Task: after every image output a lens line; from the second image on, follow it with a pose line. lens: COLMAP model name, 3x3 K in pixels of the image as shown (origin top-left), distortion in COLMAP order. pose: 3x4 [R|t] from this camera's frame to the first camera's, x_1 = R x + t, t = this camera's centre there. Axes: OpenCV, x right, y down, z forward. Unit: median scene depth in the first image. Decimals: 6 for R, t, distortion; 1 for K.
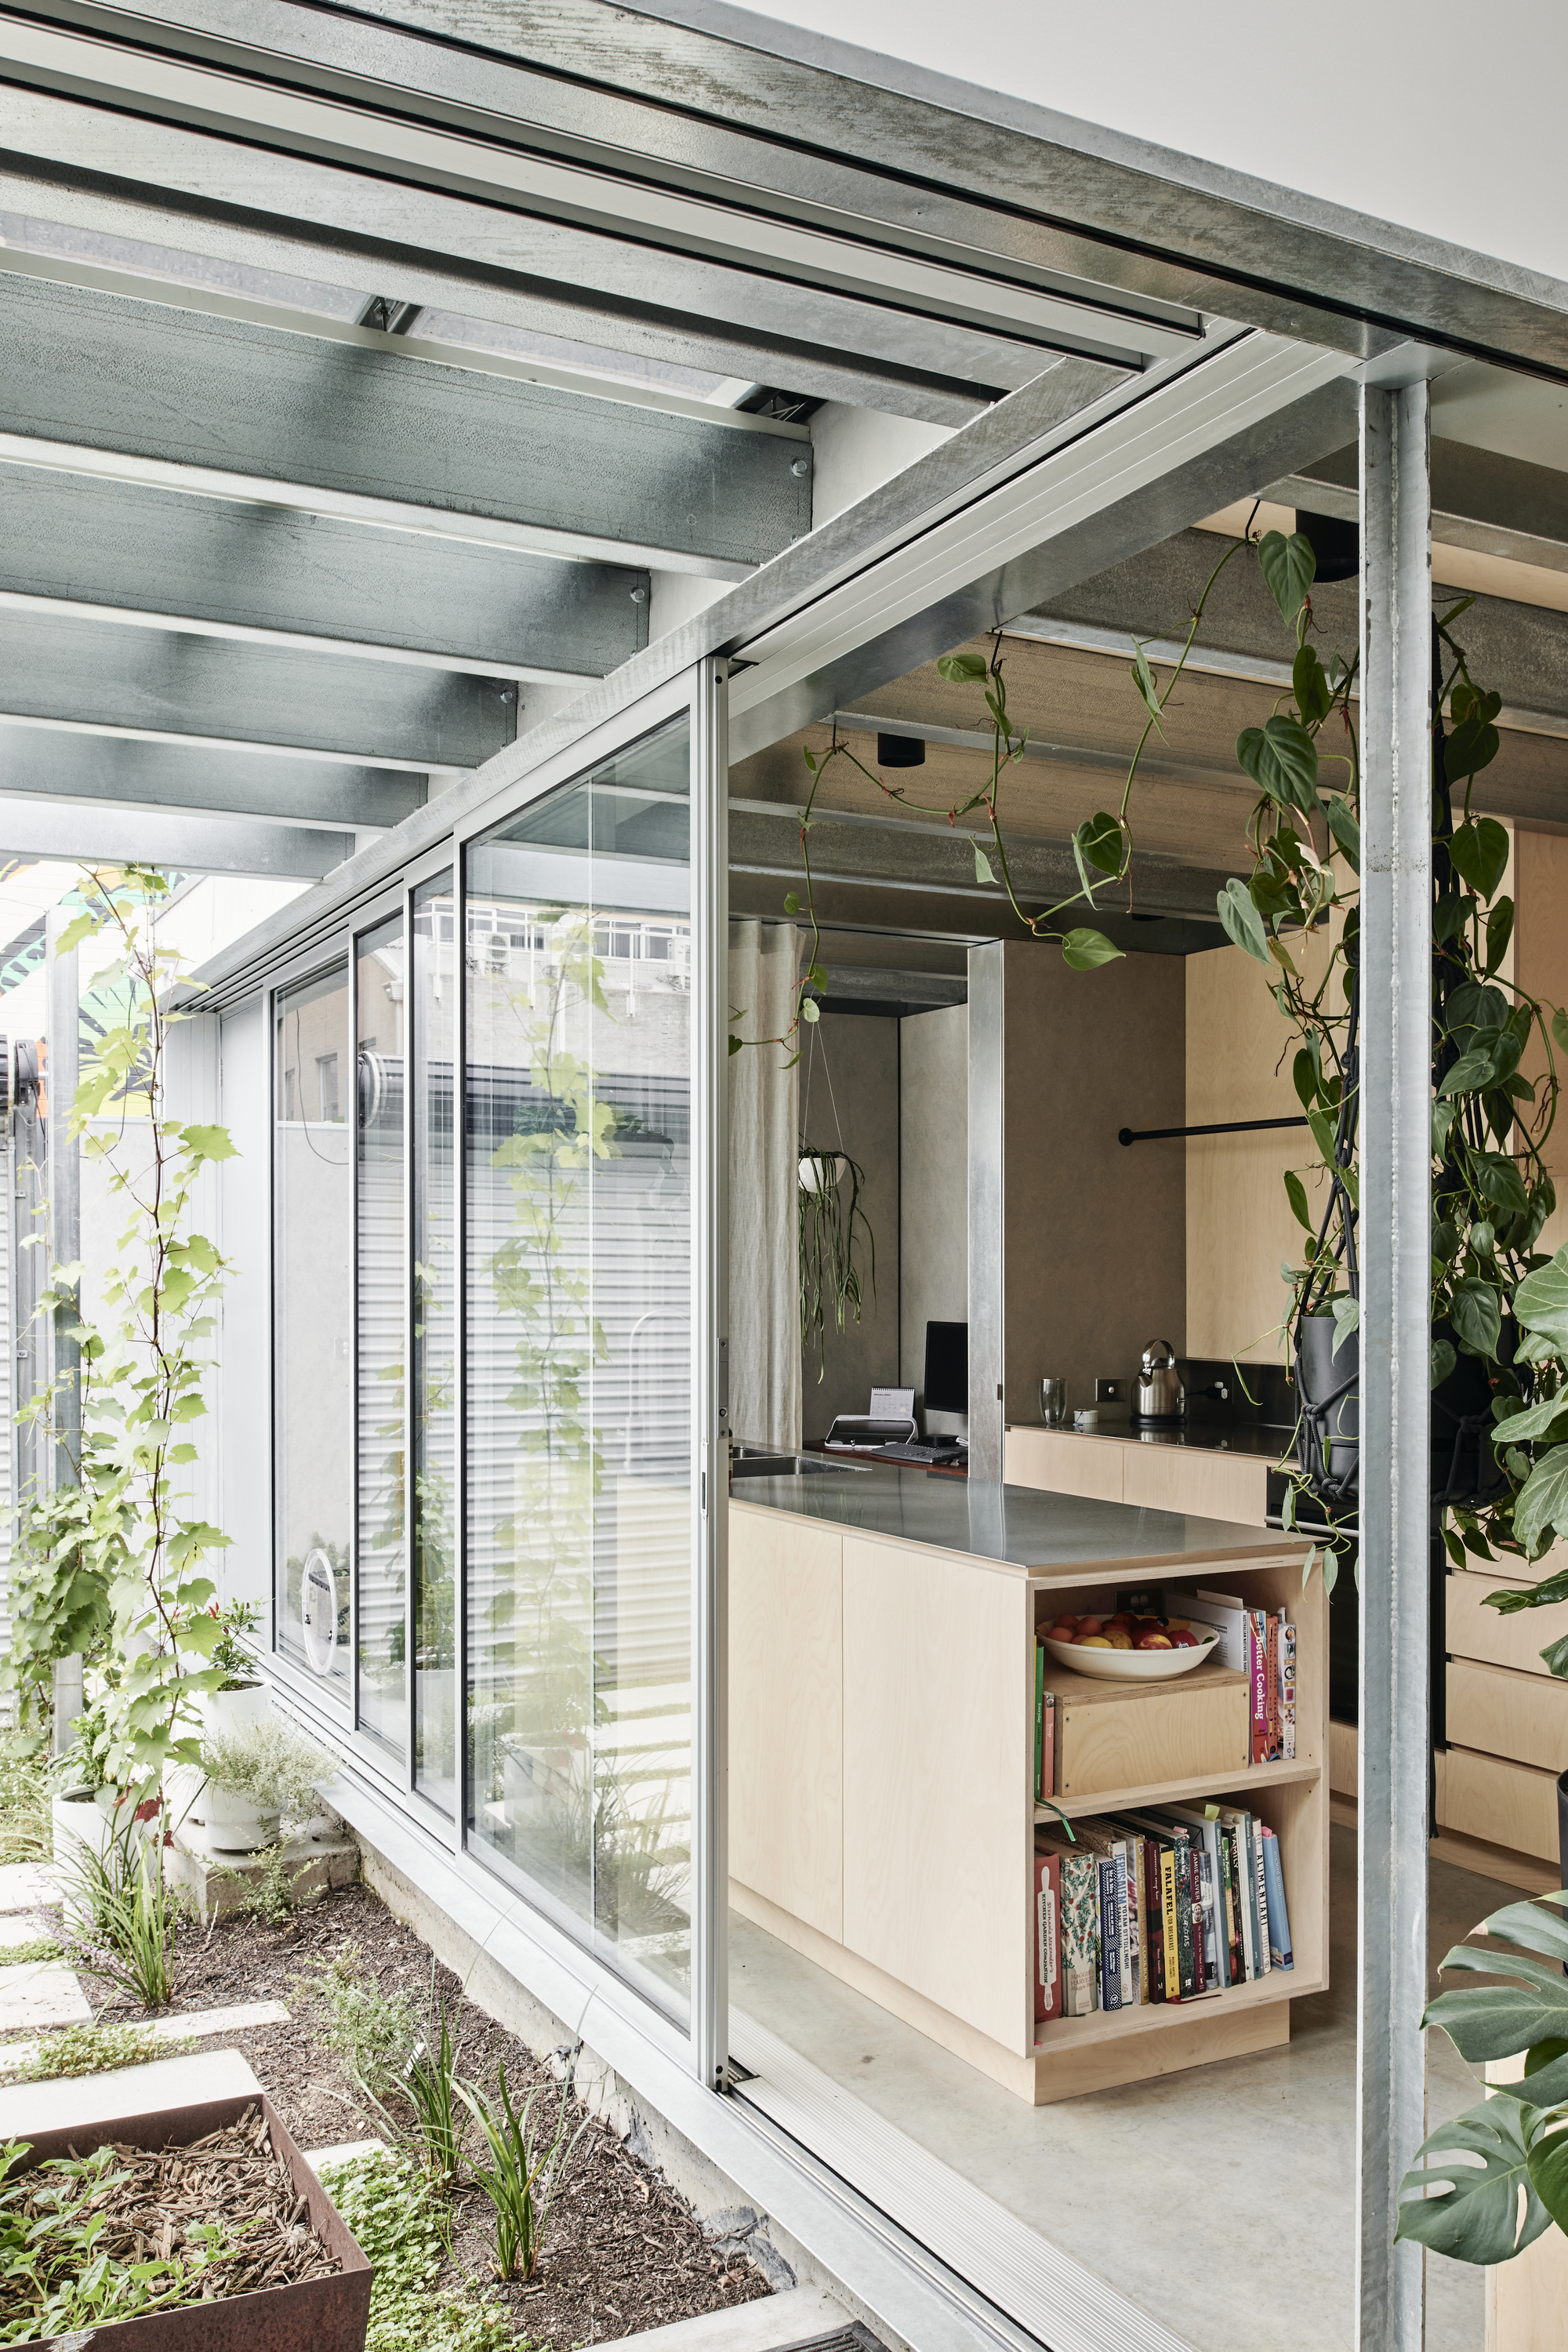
lens RADIAL K [[1918.3, 0, 771.5], [0, 1918.3, 1290.3], [0, 0, 1]] dist [-0.005797, -0.013513]
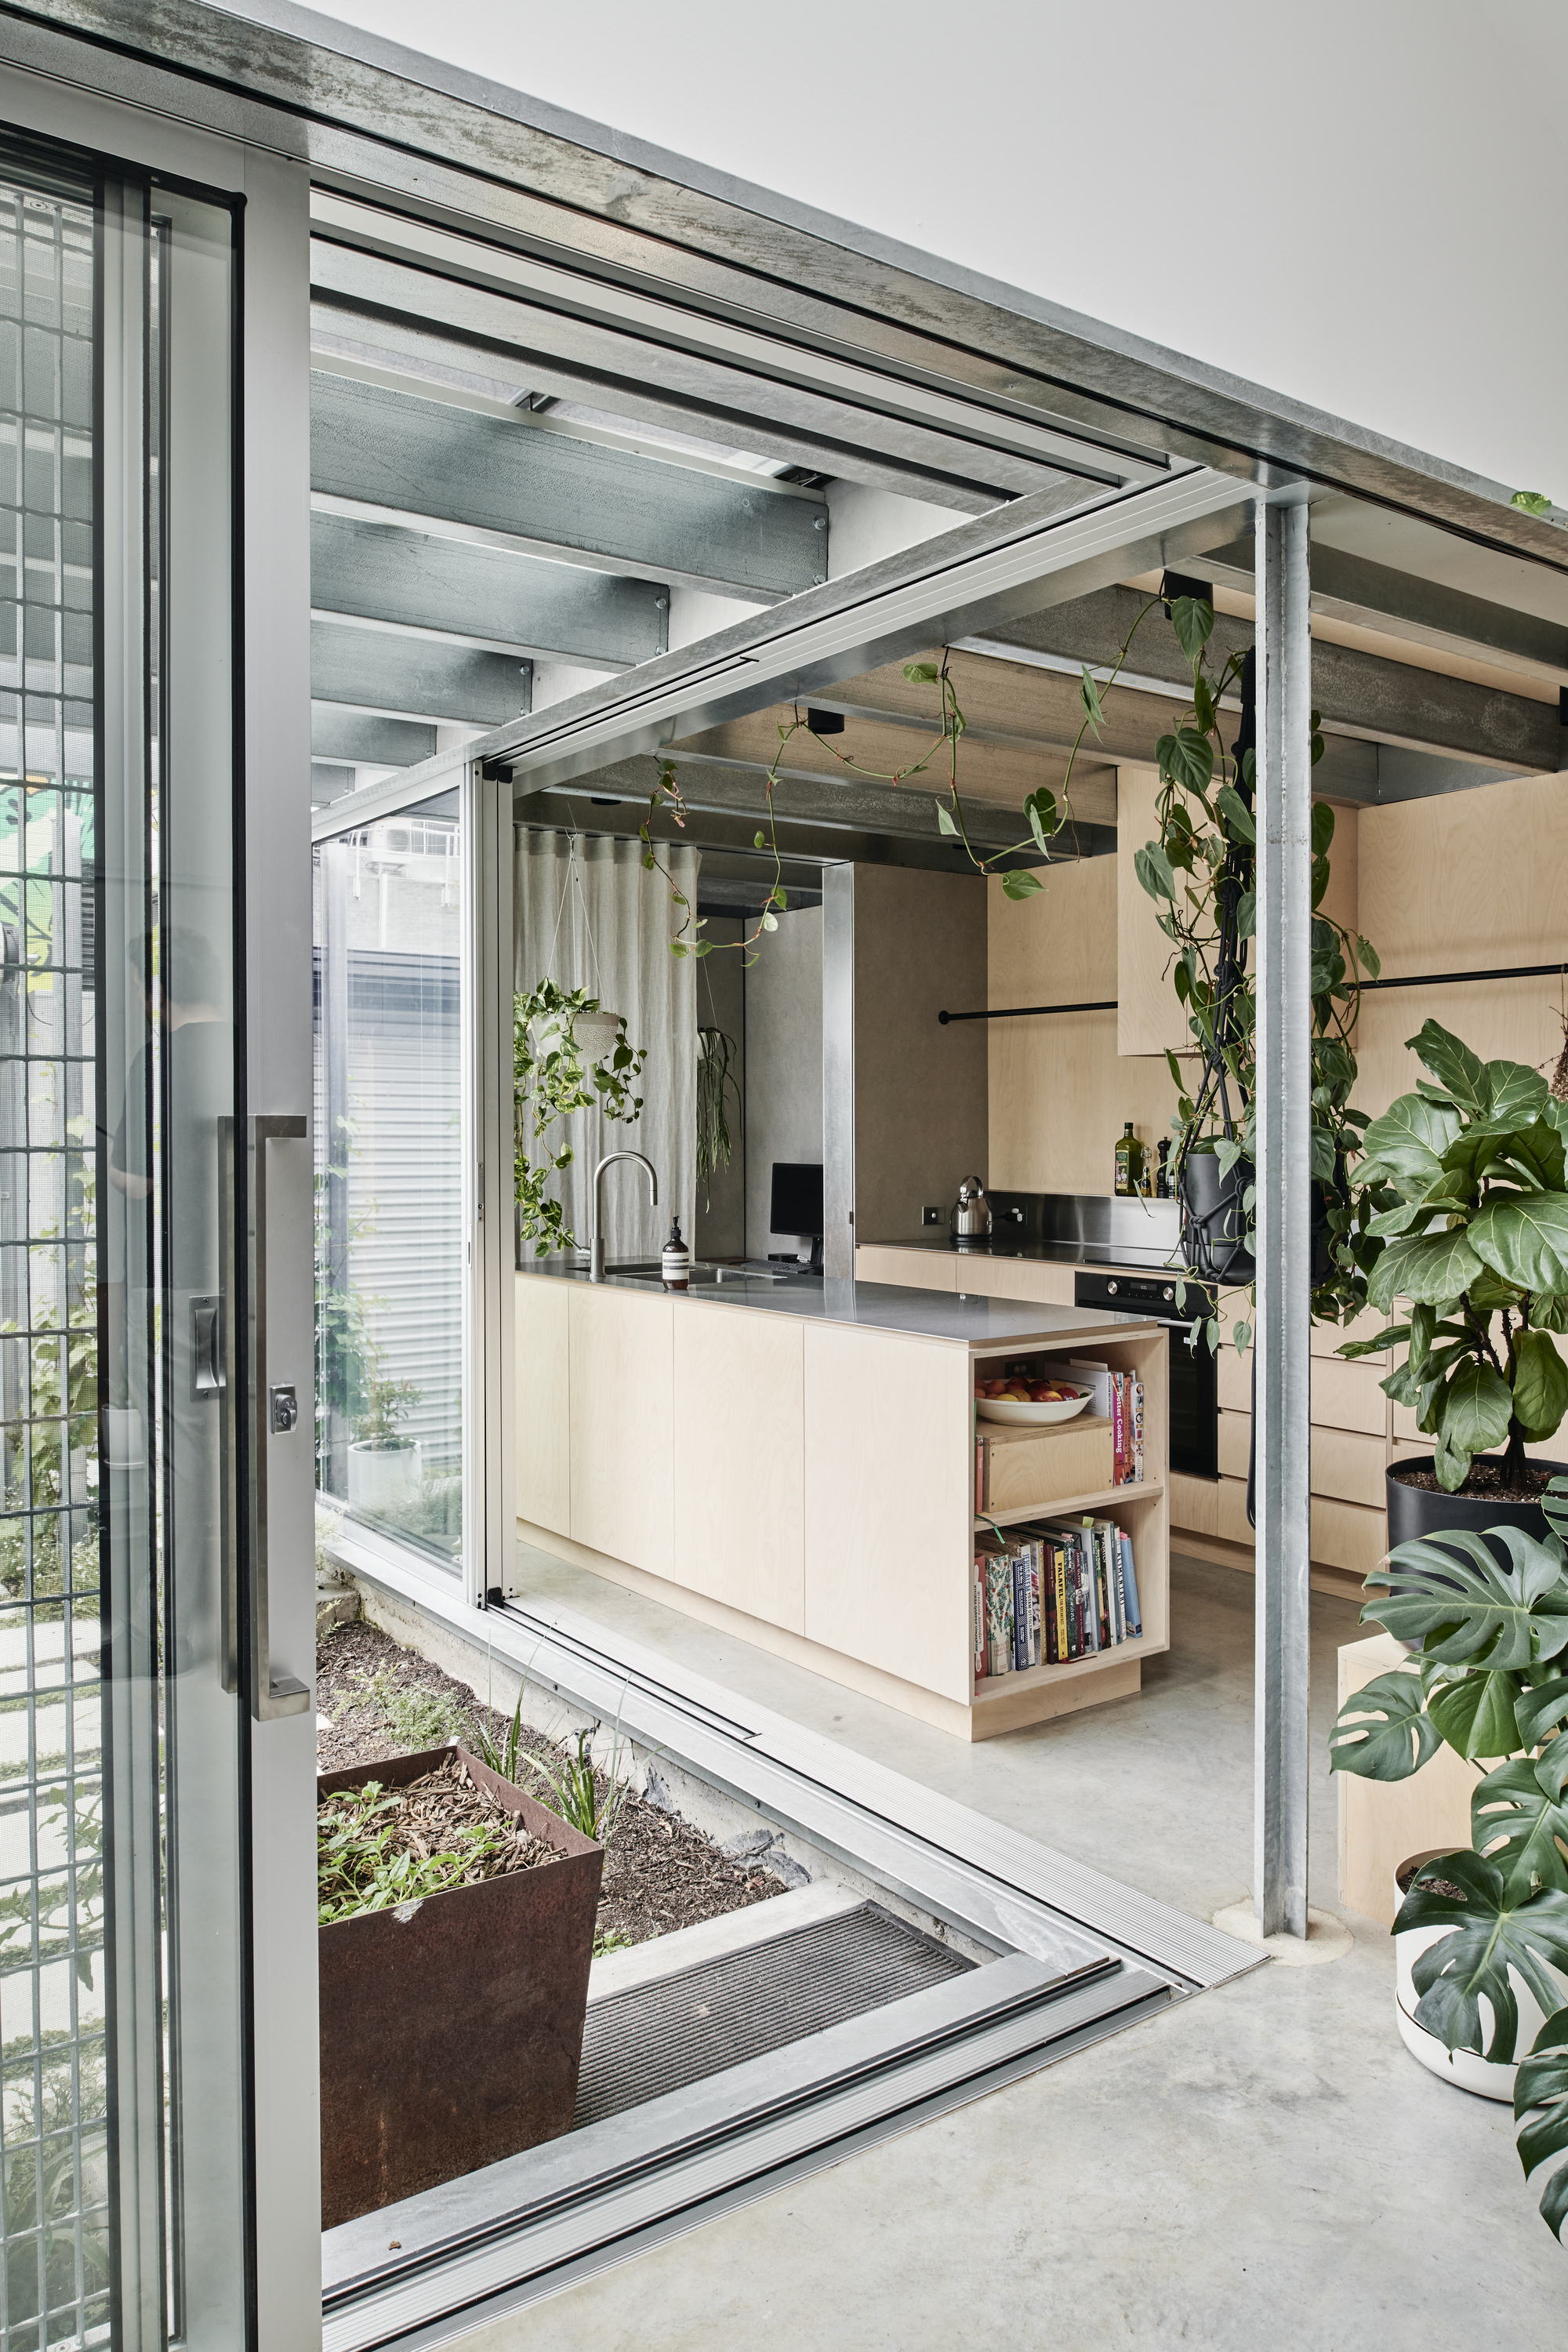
lens RADIAL K [[1626.0, 0, 766.2], [0, 1626.0, 1141.8], [0, 0, 1]] dist [-0.010425, -0.006437]
pose [[0.989980, -0.003574, 0.141161, -0.159286], [0.003407, 0.999993, 0.001425, 0.001751], [-0.141165, -0.000930, 0.989986, -0.104477]]
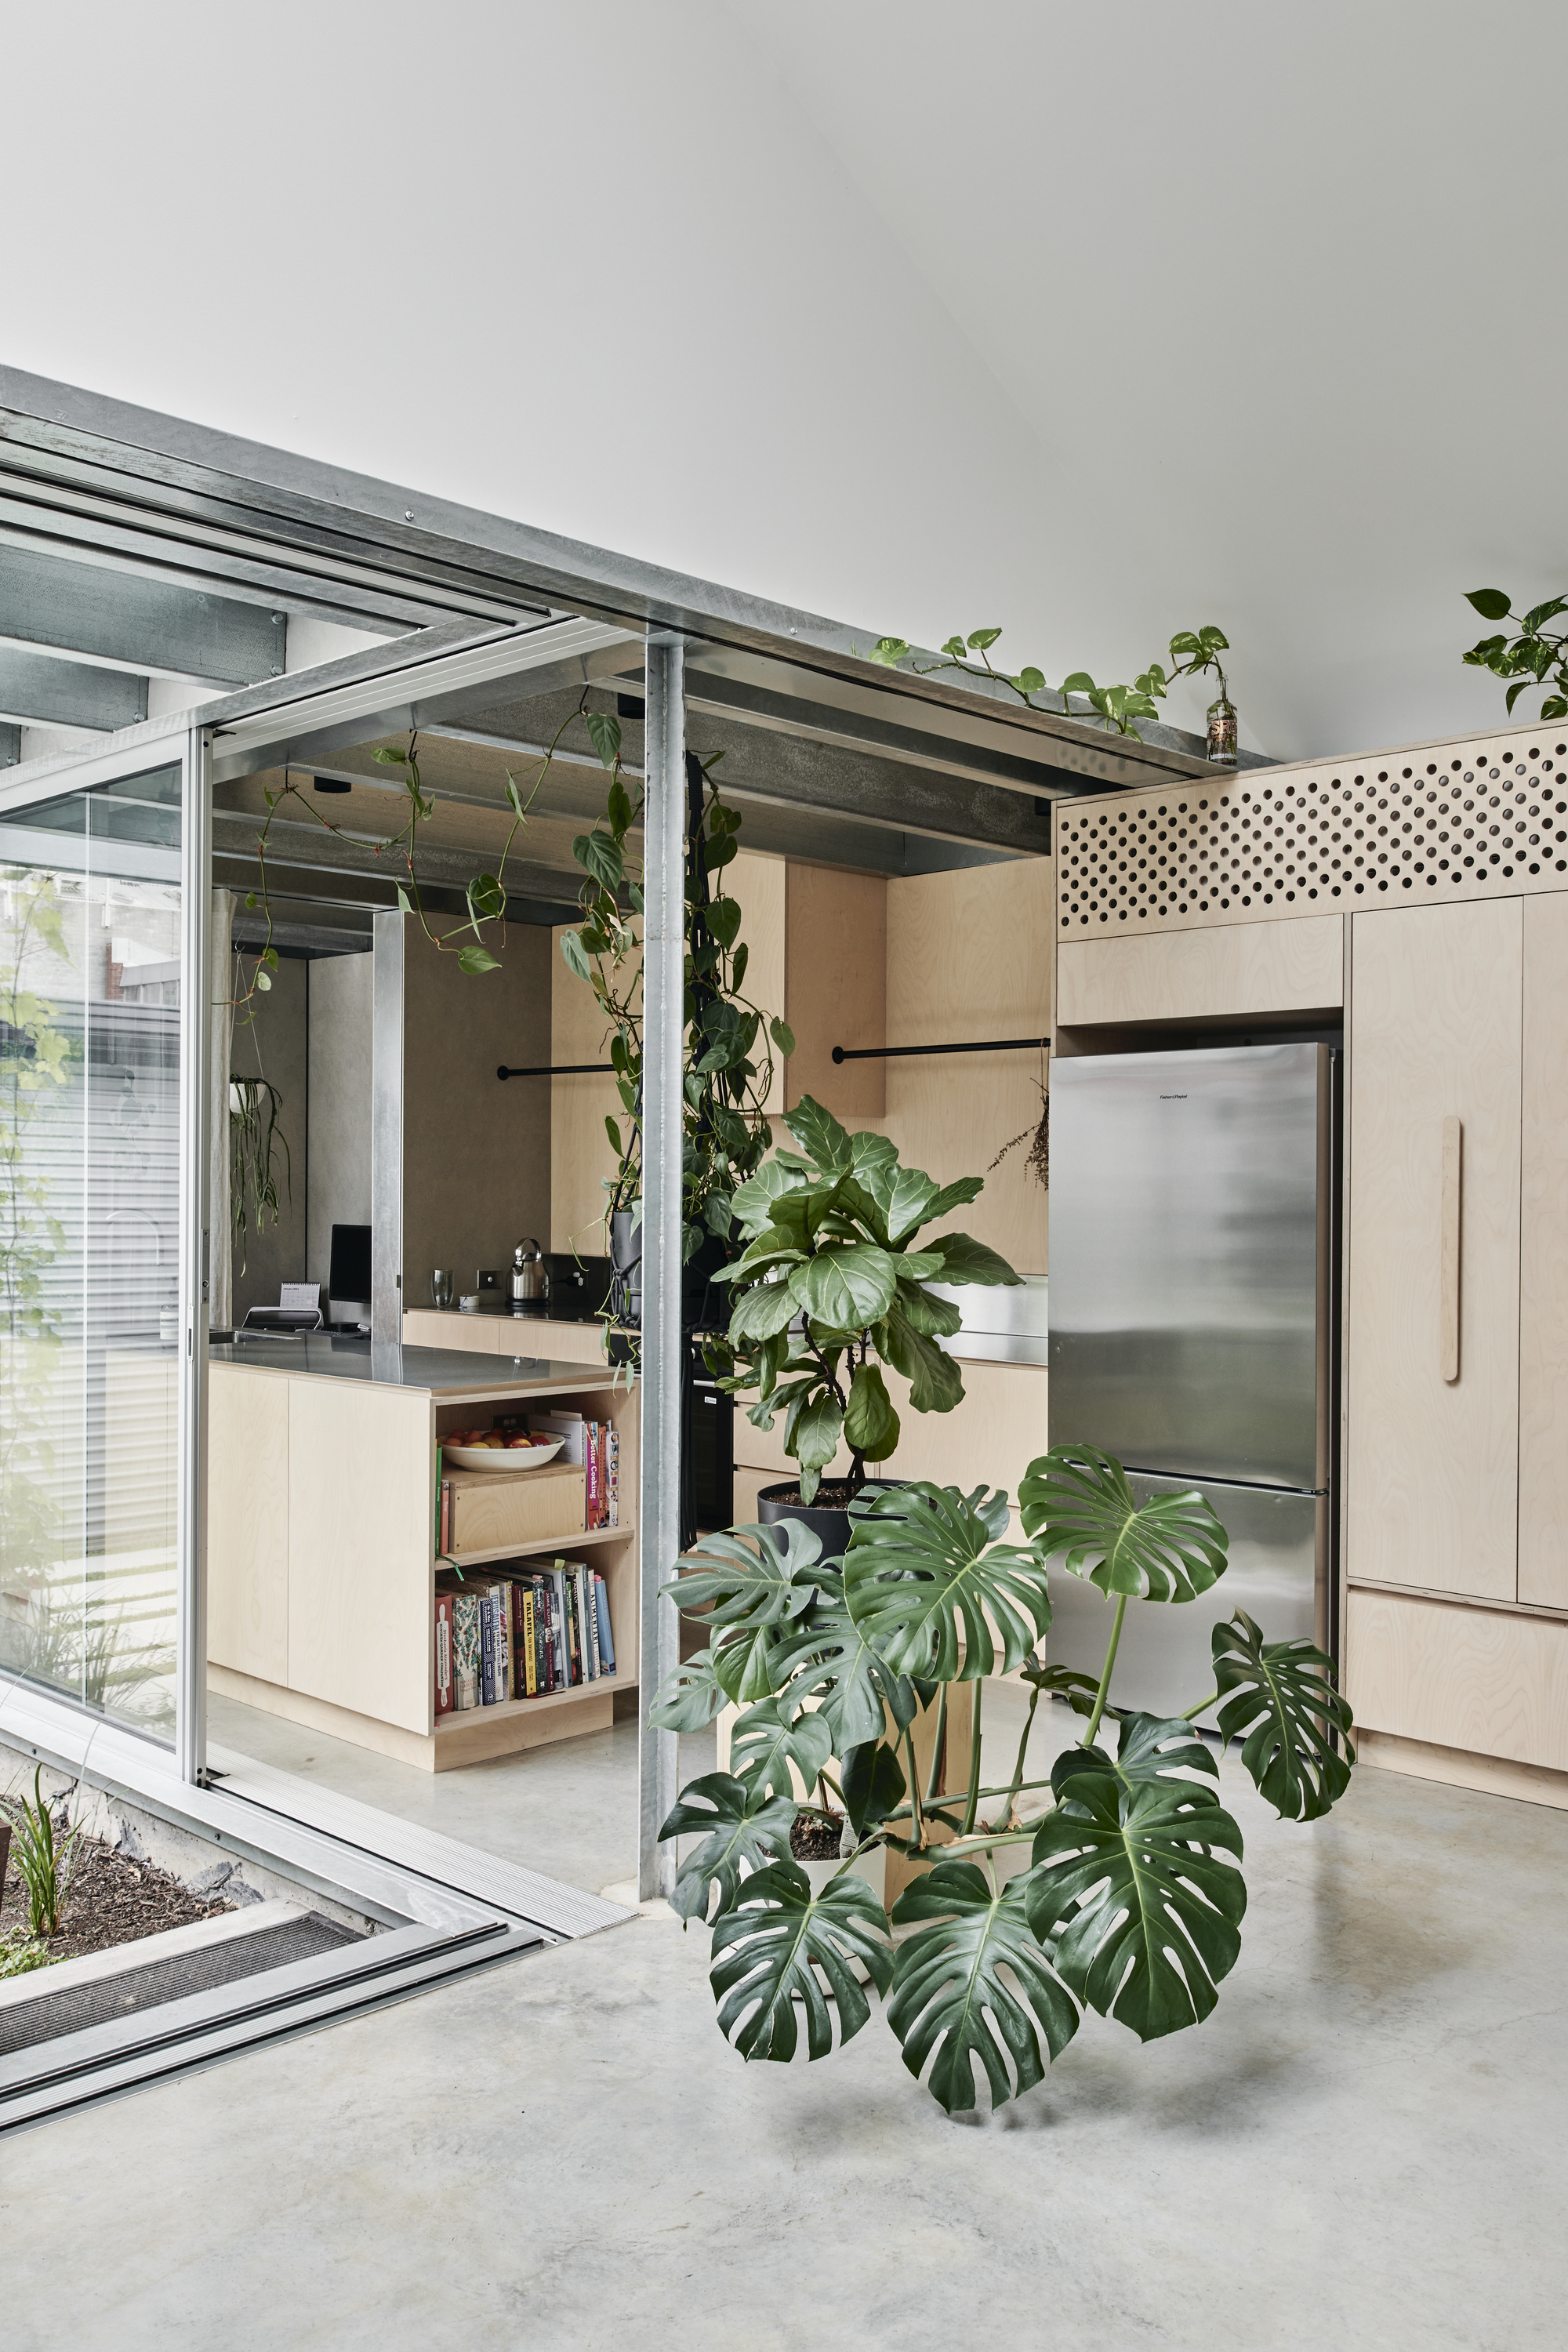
lens RADIAL K [[1922.9, 0, 760.3], [0, 1922.9, 1191.1], [0, 0, 1]] dist [-0.009296, -0.004457]
pose [[0.950847, 0.005977, 0.309603, -0.072283], [-0.004263, 0.999972, -0.006212, 0.004758], [-0.309631, 0.004587, 0.950846, -0.407743]]
